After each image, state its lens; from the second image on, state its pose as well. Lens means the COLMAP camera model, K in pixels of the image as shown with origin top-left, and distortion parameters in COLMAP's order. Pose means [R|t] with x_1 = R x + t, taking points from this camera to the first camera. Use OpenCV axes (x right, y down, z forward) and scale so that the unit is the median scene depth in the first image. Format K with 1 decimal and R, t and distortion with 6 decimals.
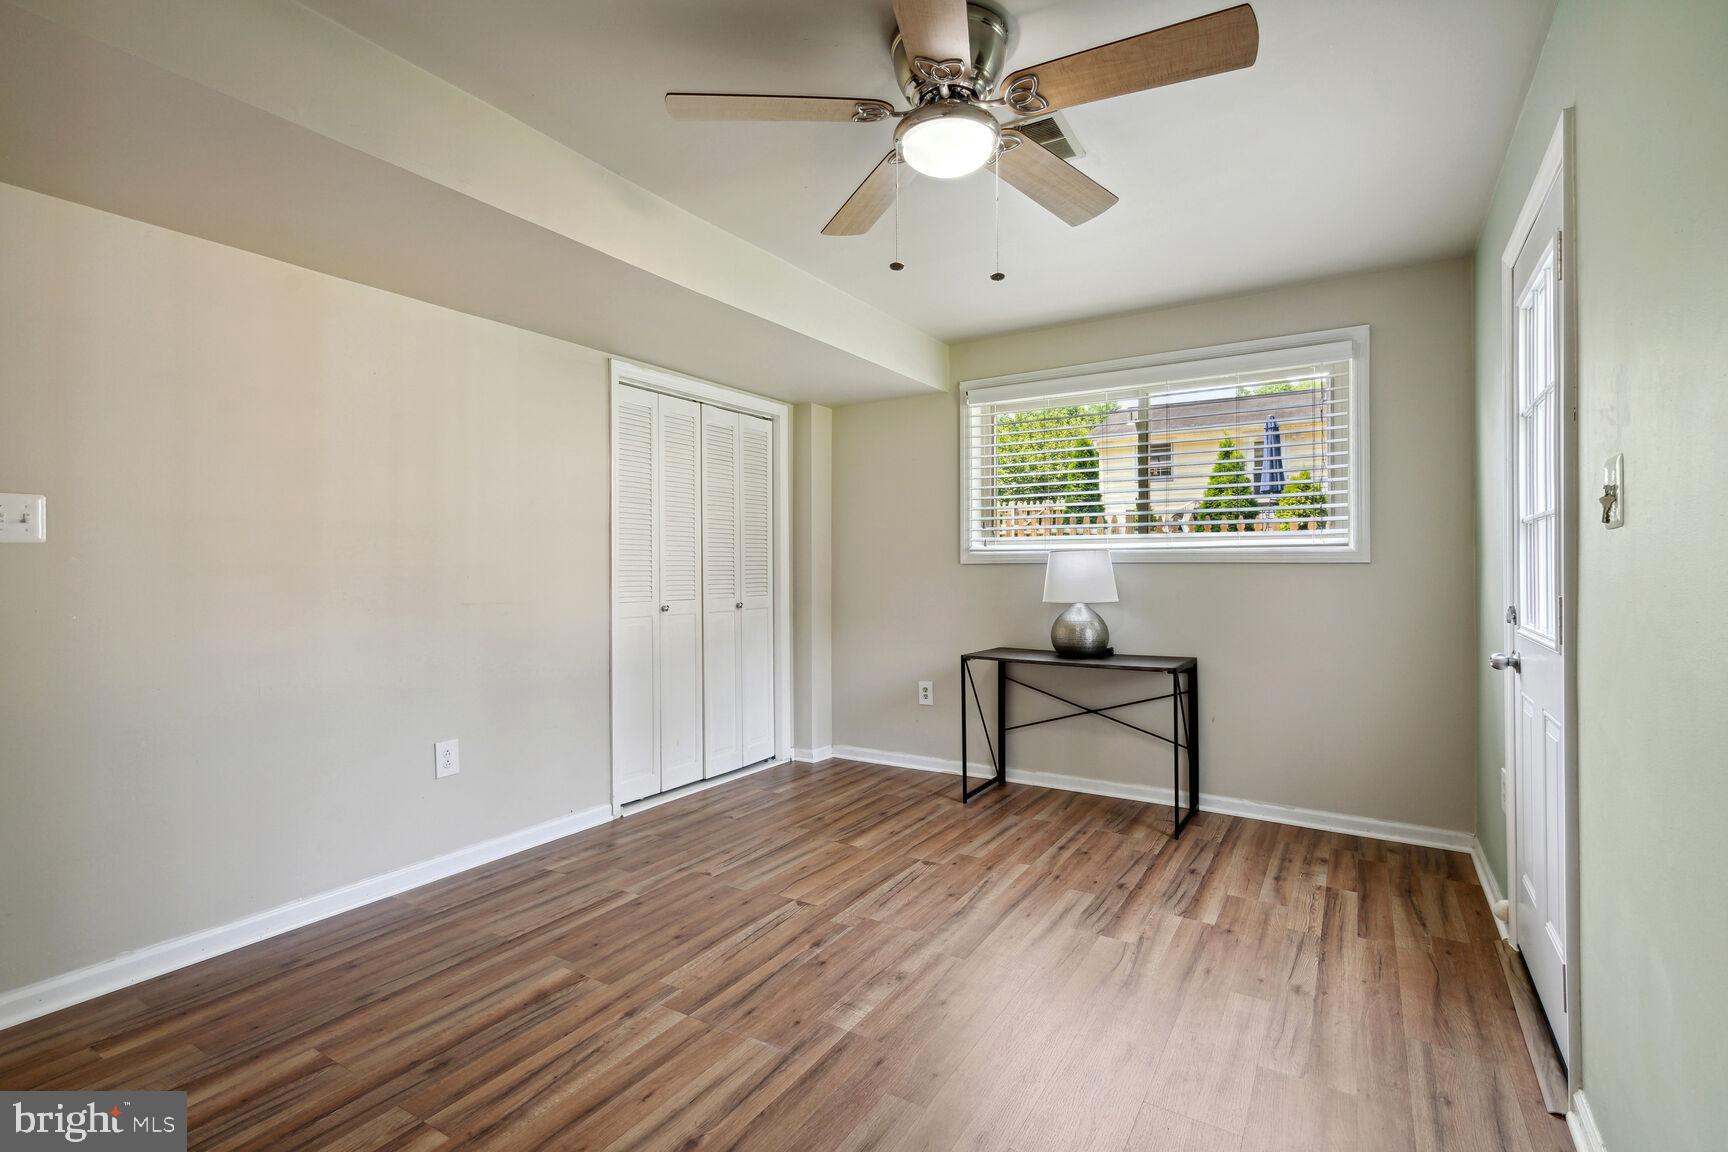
lens RADIAL K [[783.5, 0, 851.0], [0, 783.5, 575.2], [0, 0, 1]] dist [-0.006800, -0.000114]
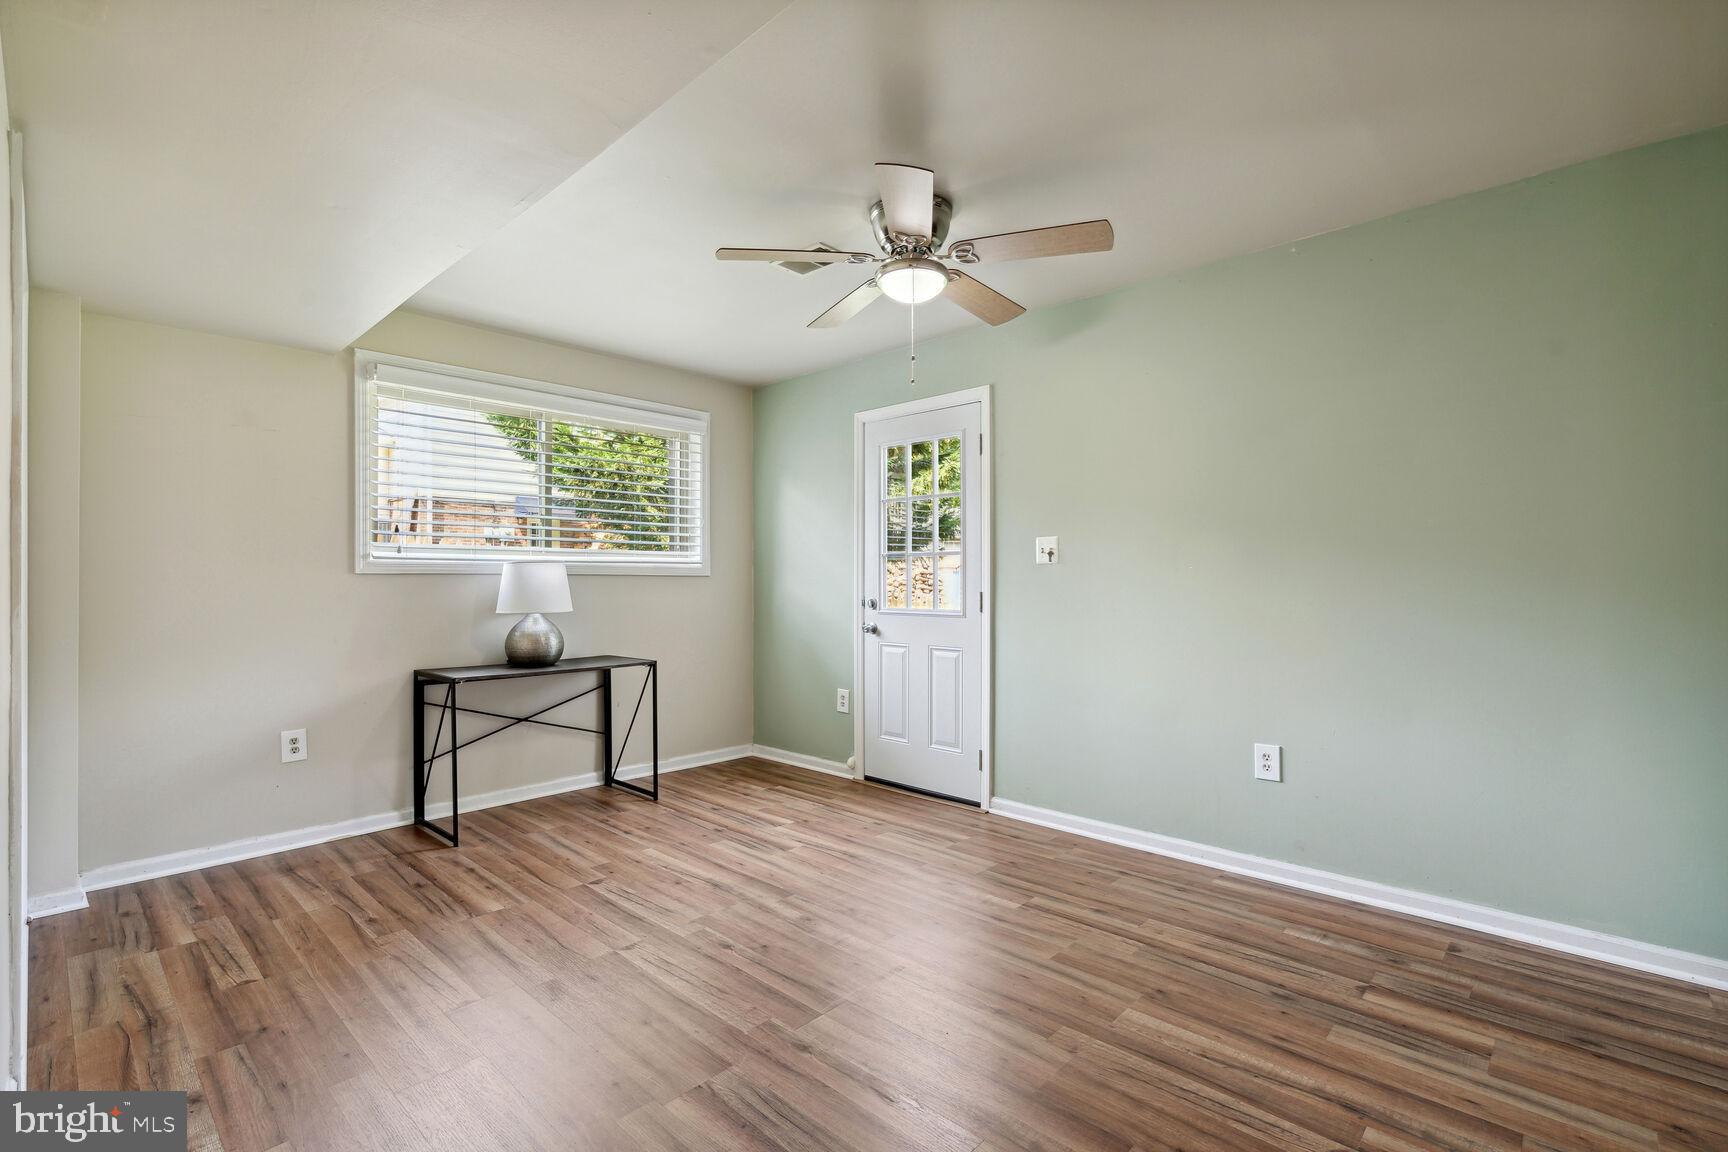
lens RADIAL K [[783.5, 0, 851.0], [0, 783.5, 575.2], [0, 0, 1]] dist [-0.006800, -0.000114]
pose [[0.204127, 0.006145, 0.978925, -0.682315], [0.007286, 0.999943, -0.007796, -0.003381], [-0.978917, 0.008724, 0.204071, 0.421162]]
